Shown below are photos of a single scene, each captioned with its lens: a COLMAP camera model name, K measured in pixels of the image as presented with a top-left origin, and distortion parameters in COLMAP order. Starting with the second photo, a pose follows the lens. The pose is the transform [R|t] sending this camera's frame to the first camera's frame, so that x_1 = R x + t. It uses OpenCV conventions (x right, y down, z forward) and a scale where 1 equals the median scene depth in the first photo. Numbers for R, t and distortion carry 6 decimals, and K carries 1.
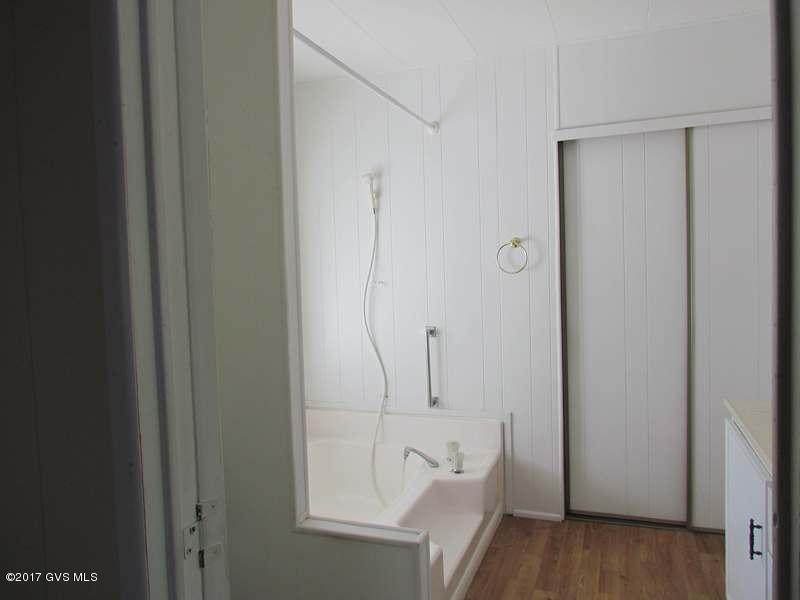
lens RADIAL K [[561.2, 0, 400.0], [0, 561.2, 300.0], [0, 0, 1]] dist [-0.046858, 0.029726]
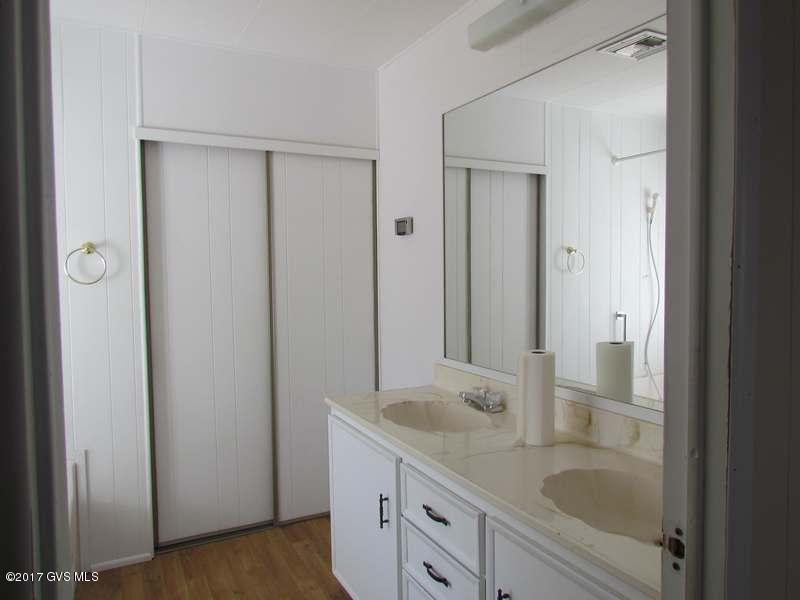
lens RADIAL K [[561.2, 0, 400.0], [0, 561.2, 300.0], [0, 0, 1]] dist [-0.046858, 0.029726]
pose [[0.651744, -0.004208, 0.758427, -0.130737], [0.025221, 0.999552, -0.016127, 0.002205], [-0.758020, 0.029639, 0.651558, 0.100772]]
